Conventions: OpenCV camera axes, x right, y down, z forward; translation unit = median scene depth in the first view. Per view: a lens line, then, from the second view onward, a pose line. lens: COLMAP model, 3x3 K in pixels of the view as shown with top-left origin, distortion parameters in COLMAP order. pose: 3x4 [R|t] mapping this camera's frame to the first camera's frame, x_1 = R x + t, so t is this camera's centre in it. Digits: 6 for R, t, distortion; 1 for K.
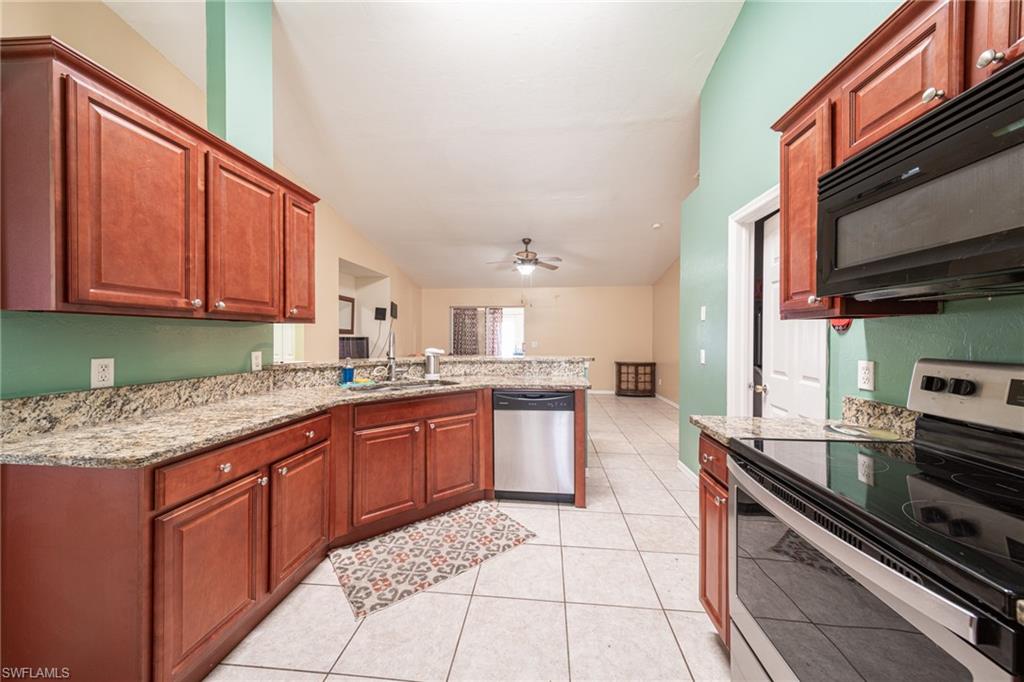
lens RADIAL K [[356.8, 0, 498.8], [0, 356.8, 339.0], [0, 0, 1]] dist [0.002901, 0.000320]
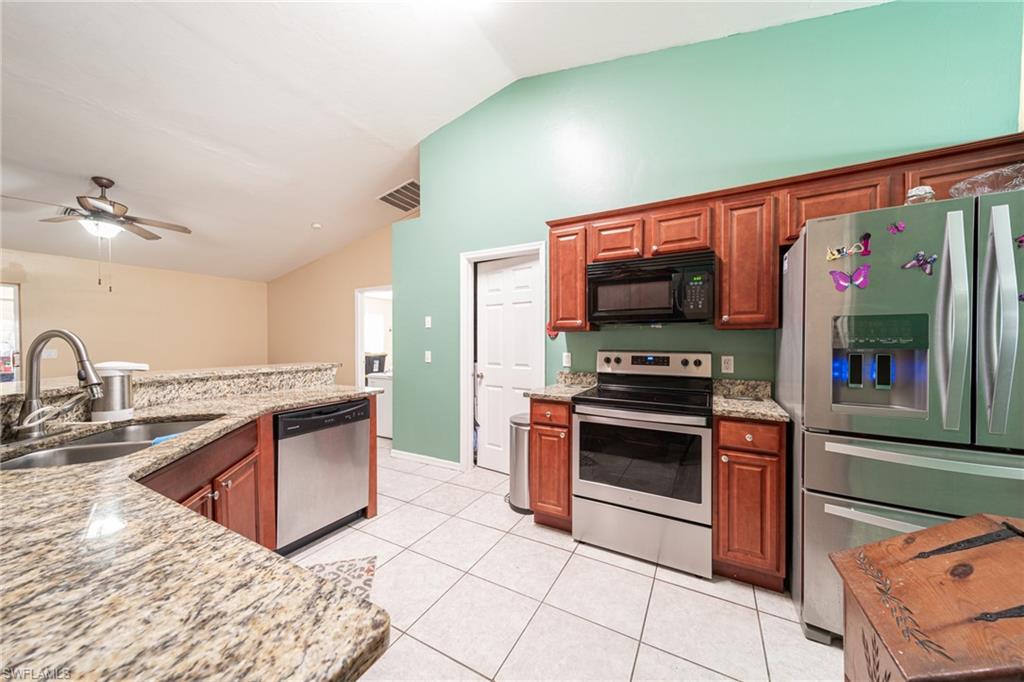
lens RADIAL K [[356.8, 0, 519.8], [0, 356.8, 345.1], [0, 0, 1]] dist [0.002901, 0.000320]
pose [[0.358942, -0.010198, 0.933304, -0.553586], [0.005124, 0.999947, 0.008955, -0.000993], [-0.933346, 0.001567, 0.358975, 0.290458]]
